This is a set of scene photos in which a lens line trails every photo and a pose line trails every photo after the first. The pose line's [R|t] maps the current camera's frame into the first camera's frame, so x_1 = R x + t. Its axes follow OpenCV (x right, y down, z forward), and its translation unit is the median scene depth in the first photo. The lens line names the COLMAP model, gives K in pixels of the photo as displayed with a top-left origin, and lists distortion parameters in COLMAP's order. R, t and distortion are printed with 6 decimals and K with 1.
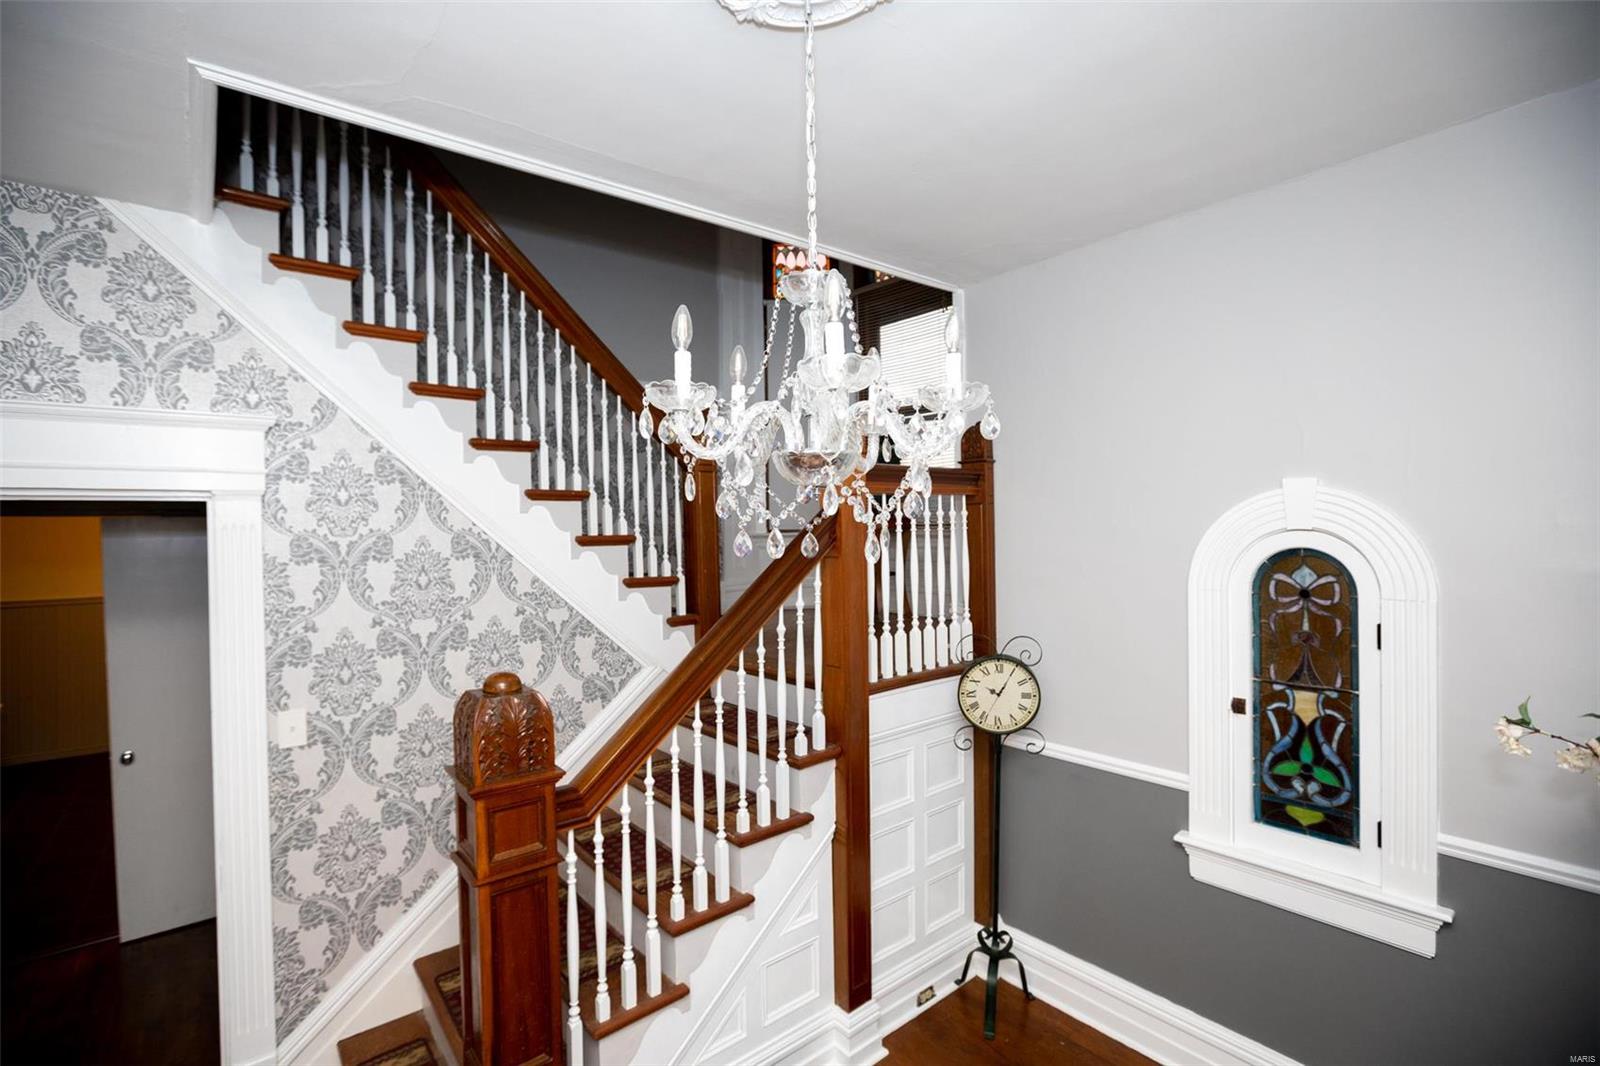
lens RADIAL K [[724.7, 0, 800.0], [0, 724.7, 533.0], [0, 0, 1]] dist [-0.049447, 0.015236]
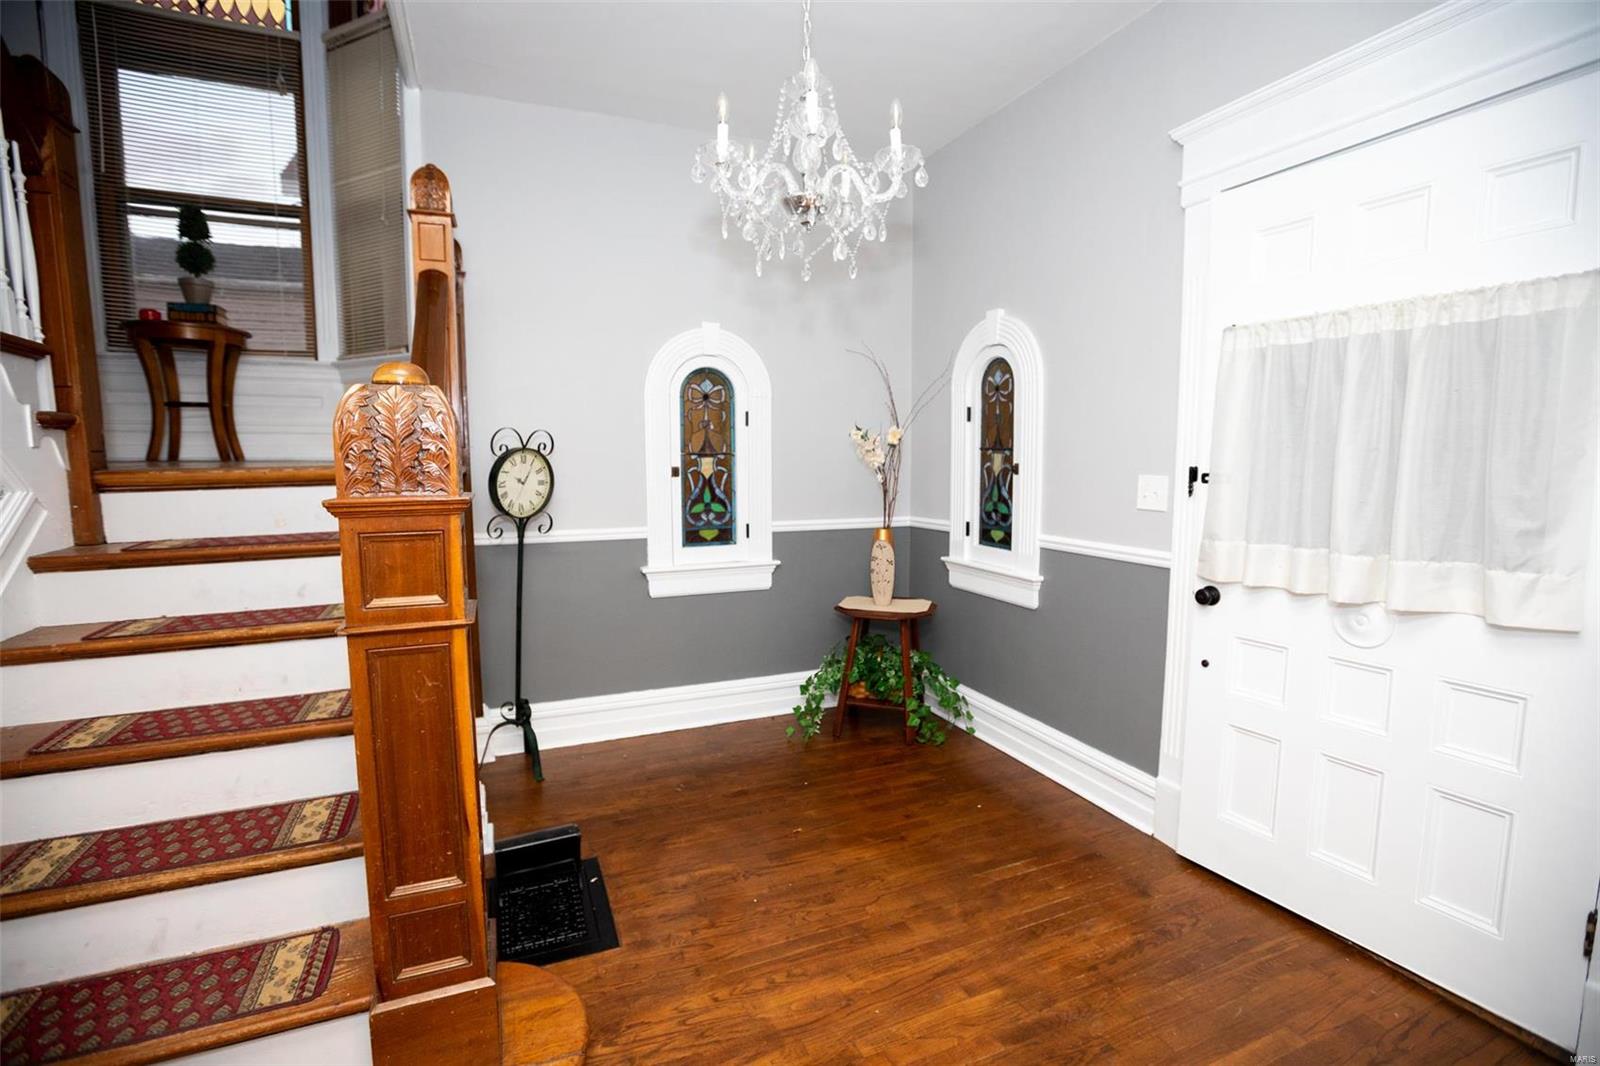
lens RADIAL K [[724.7, 0, 800.0], [0, 724.7, 533.0], [0, 0, 1]] dist [-0.049447, 0.015236]
pose [[0.277907, -0.087631, 0.956603, -0.770638], [0.006554, 0.995980, 0.089334, 0.229620], [-0.960586, -0.018557, 0.277364, 0.303793]]
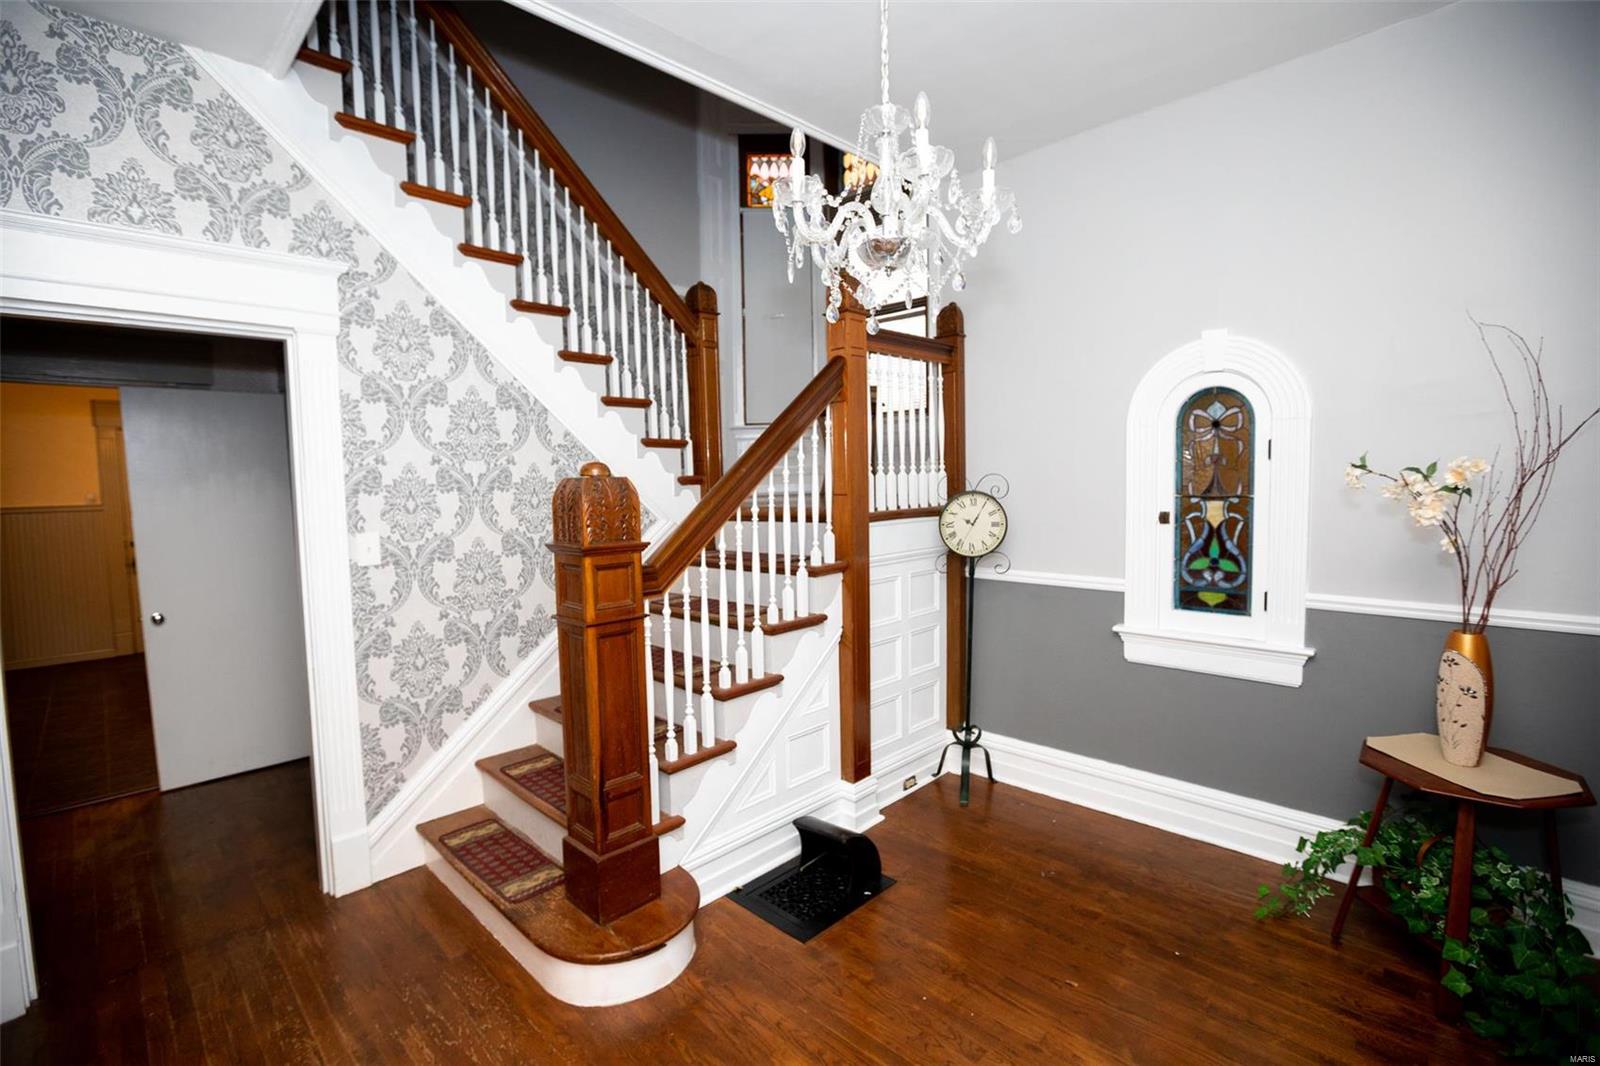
lens RADIAL K [[724.7, 0, 800.0], [0, 724.7, 533.0], [0, 0, 1]] dist [-0.049447, 0.015236]
pose [[0.994557, -0.011240, 0.103584, -0.152784], [0.004457, 0.997844, 0.065485, 0.178468], [-0.104097, -0.064667, 0.992463, -0.189651]]
